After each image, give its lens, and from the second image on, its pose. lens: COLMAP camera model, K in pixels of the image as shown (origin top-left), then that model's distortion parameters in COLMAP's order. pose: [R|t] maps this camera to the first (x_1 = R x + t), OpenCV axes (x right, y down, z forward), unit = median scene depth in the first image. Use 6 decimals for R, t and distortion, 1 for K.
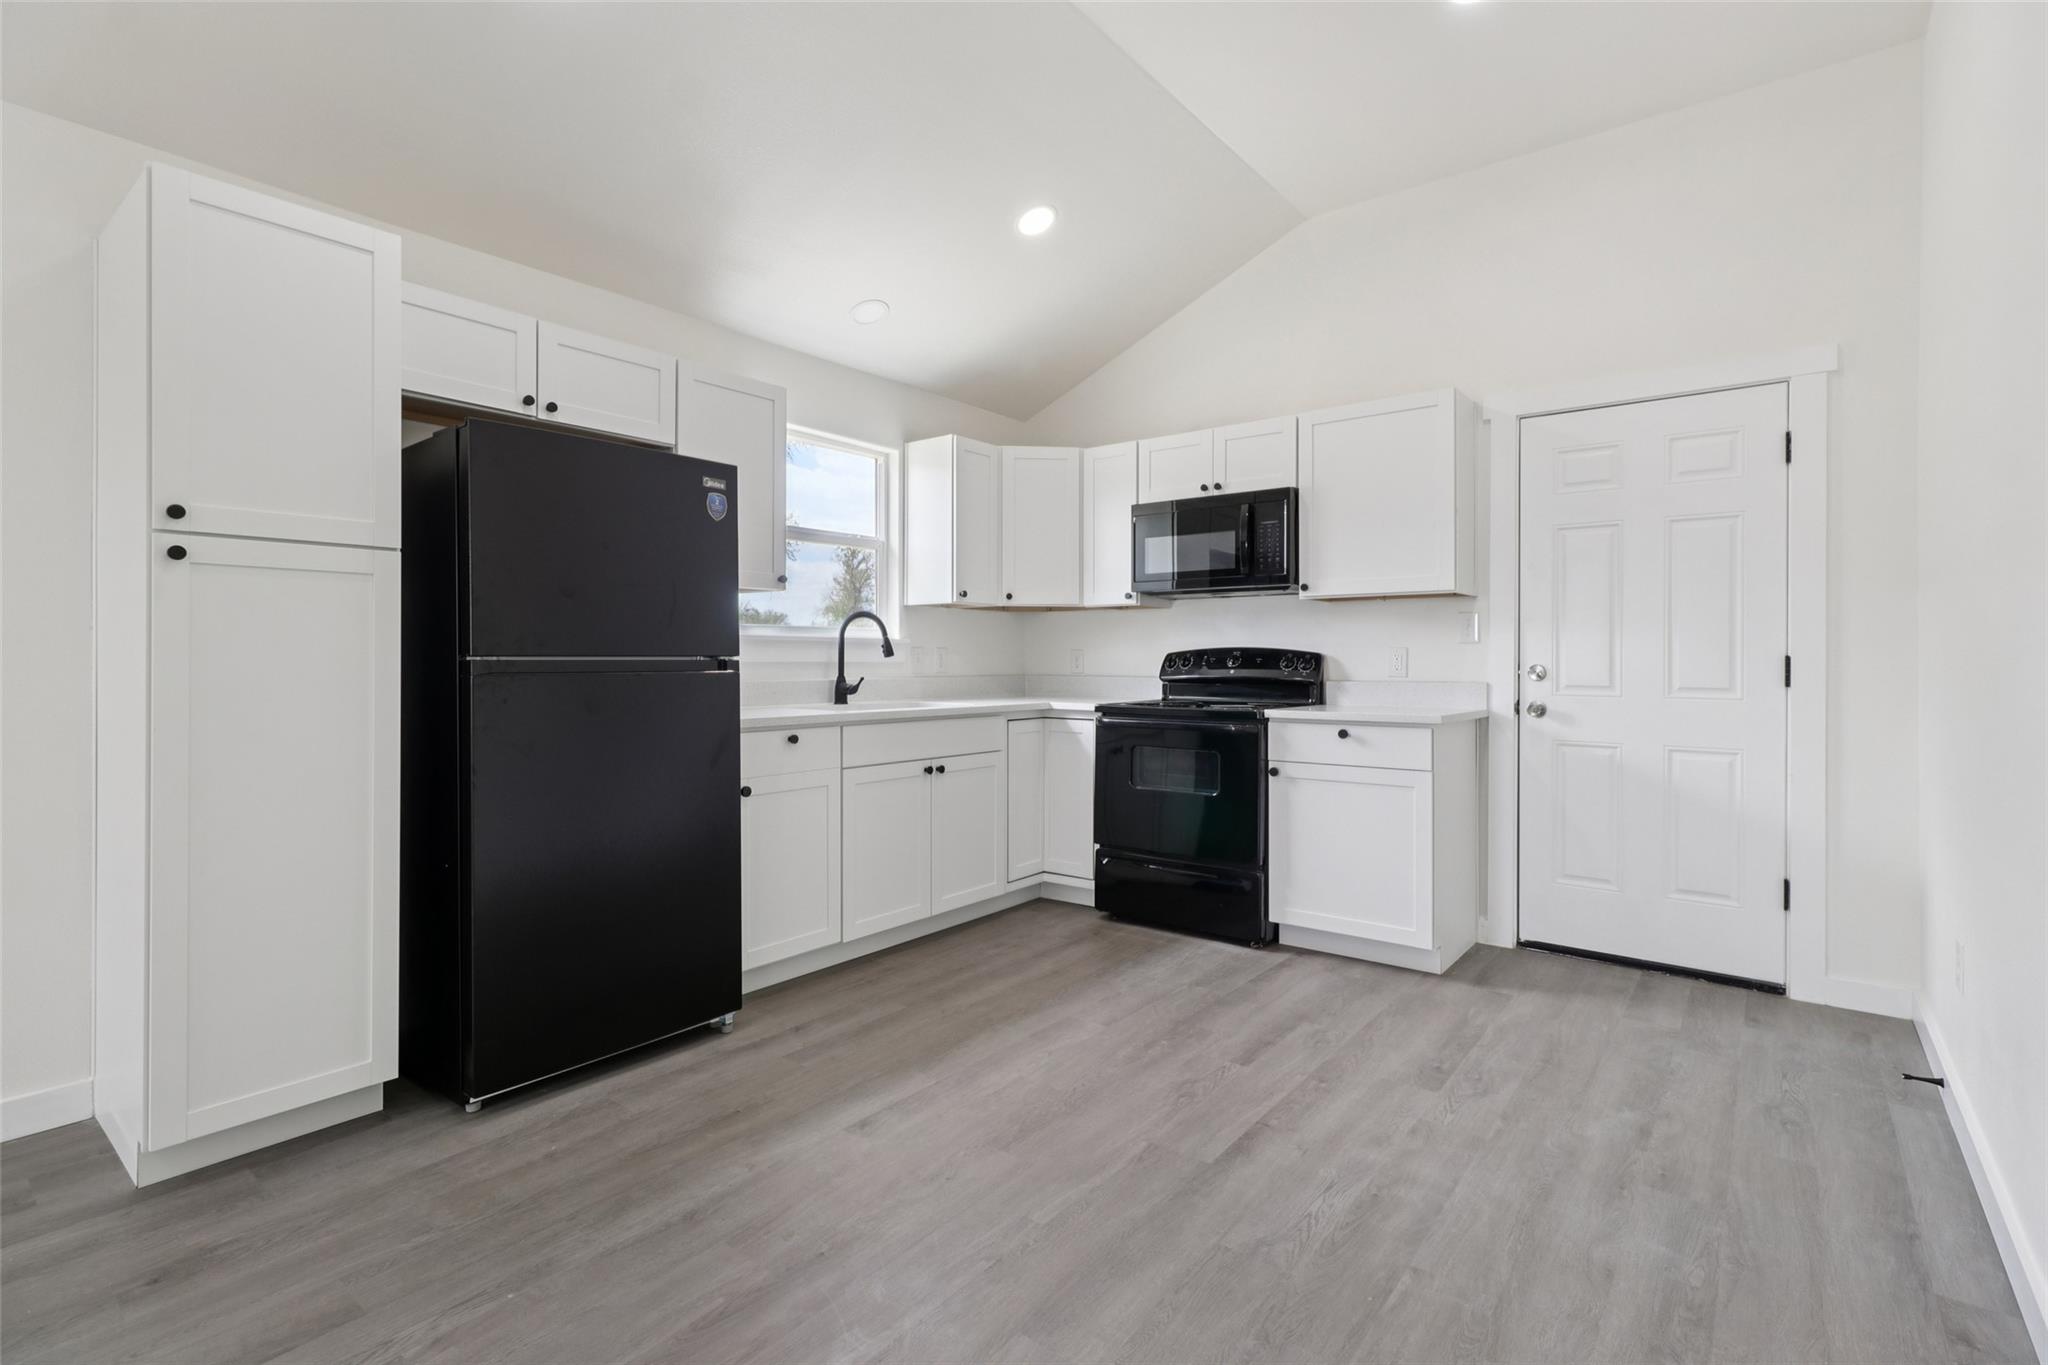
lens RADIAL K [[955.5, 0, 1025.1], [0, 955.5, 667.7], [0, 0, 1]] dist [0.003285, -0.000112]
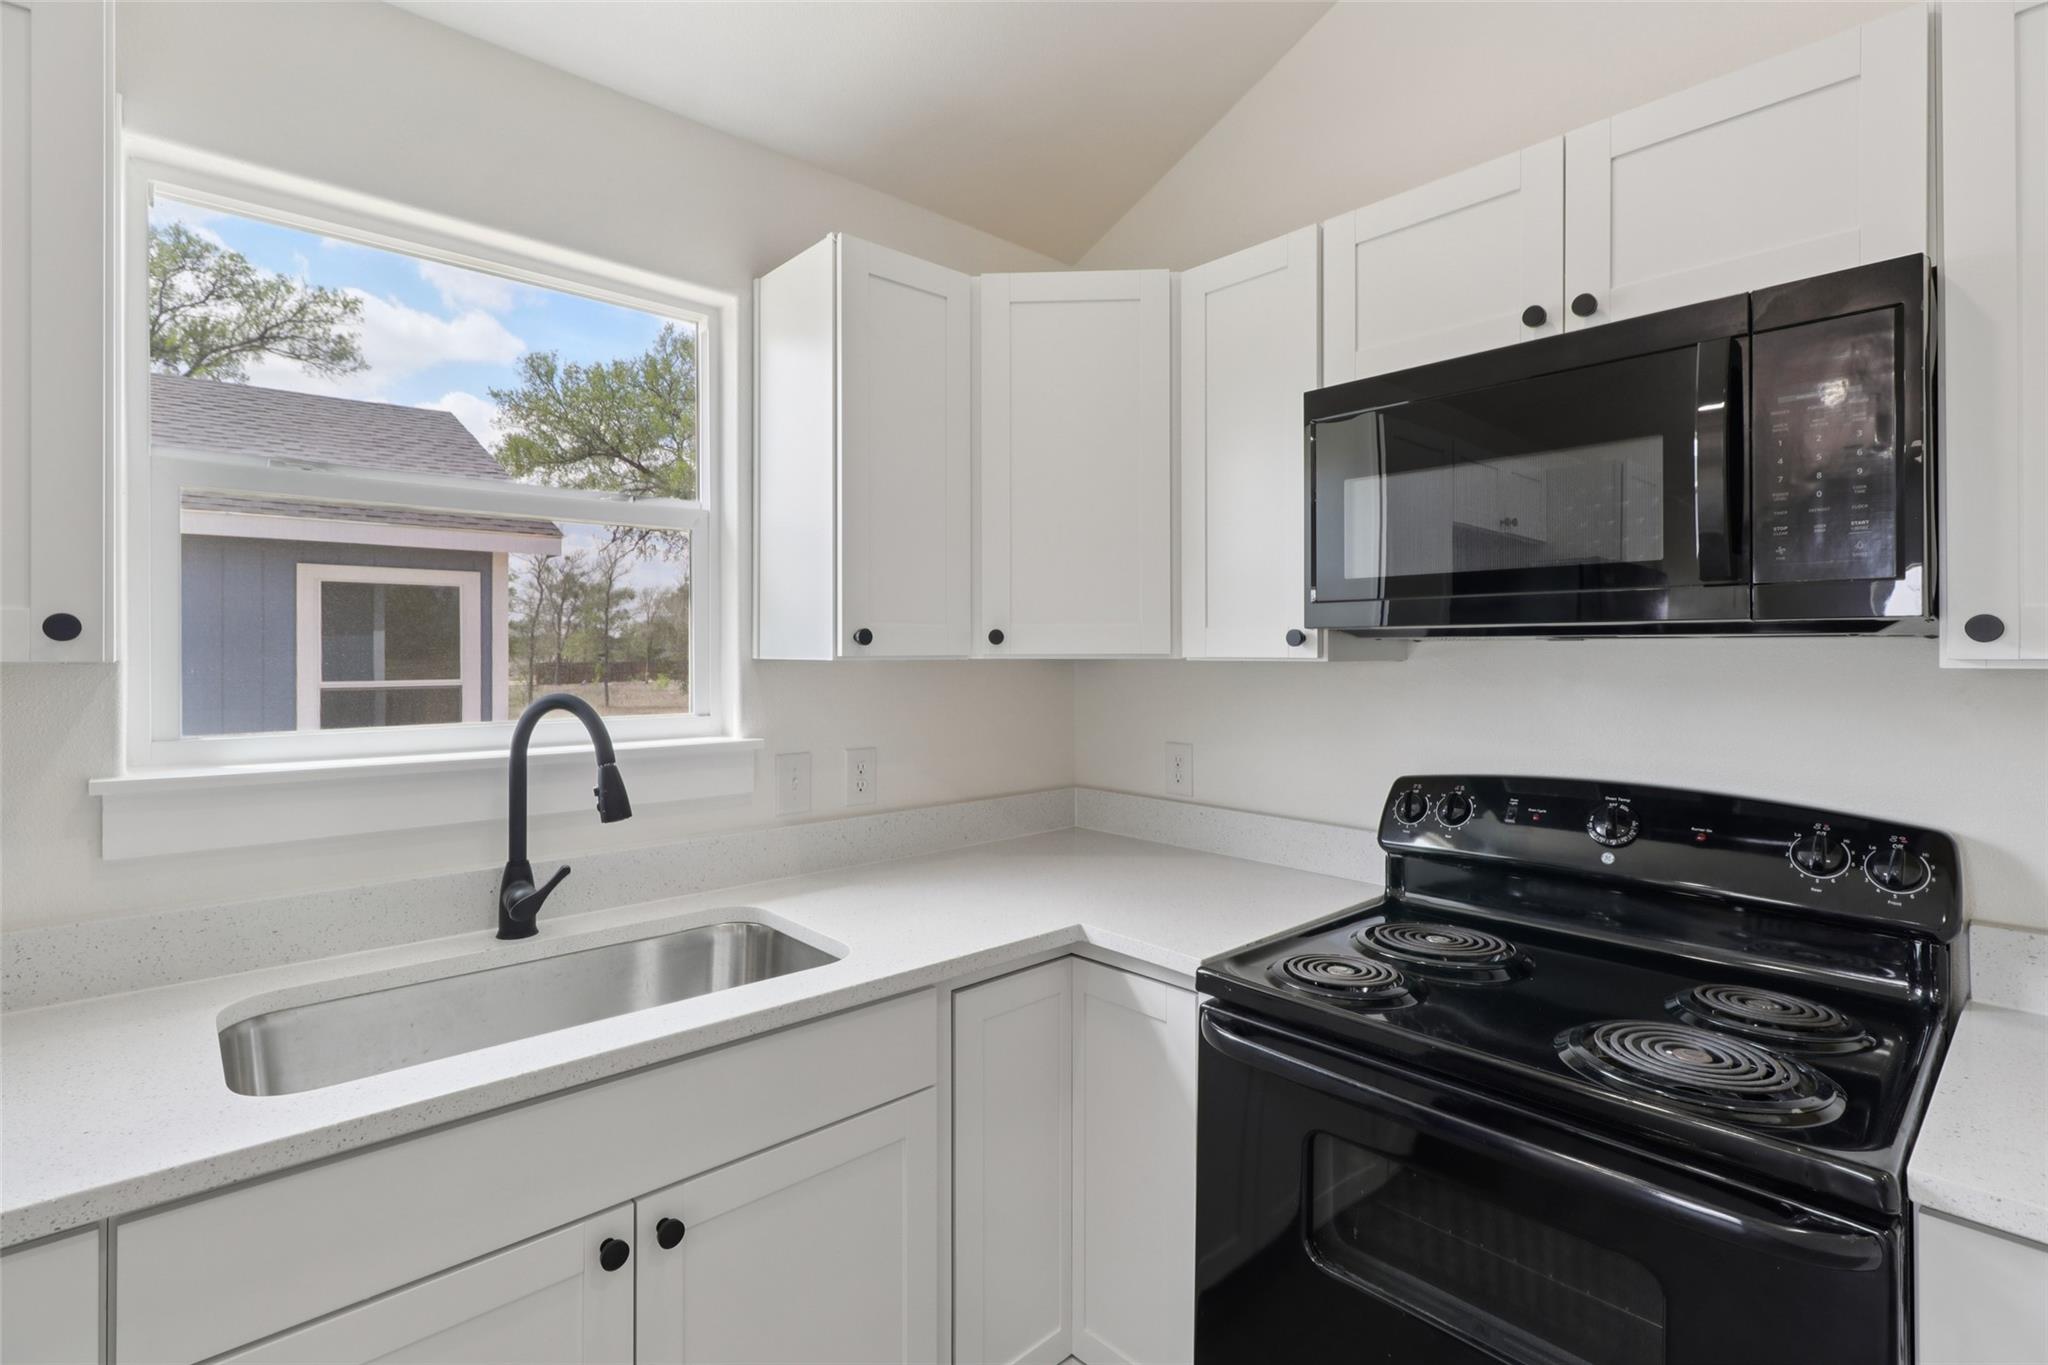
lens RADIAL K [[955.5, 0, 1018.6], [0, 955.5, 642.1], [0, 0, 1]] dist [0.003285, -0.000112]
pose [[0.985481, -0.003445, -0.169750, 0.065665], [0.000602, 0.999859, -0.016798, -0.067662], [0.169783, 0.016452, 0.985344, 0.622036]]
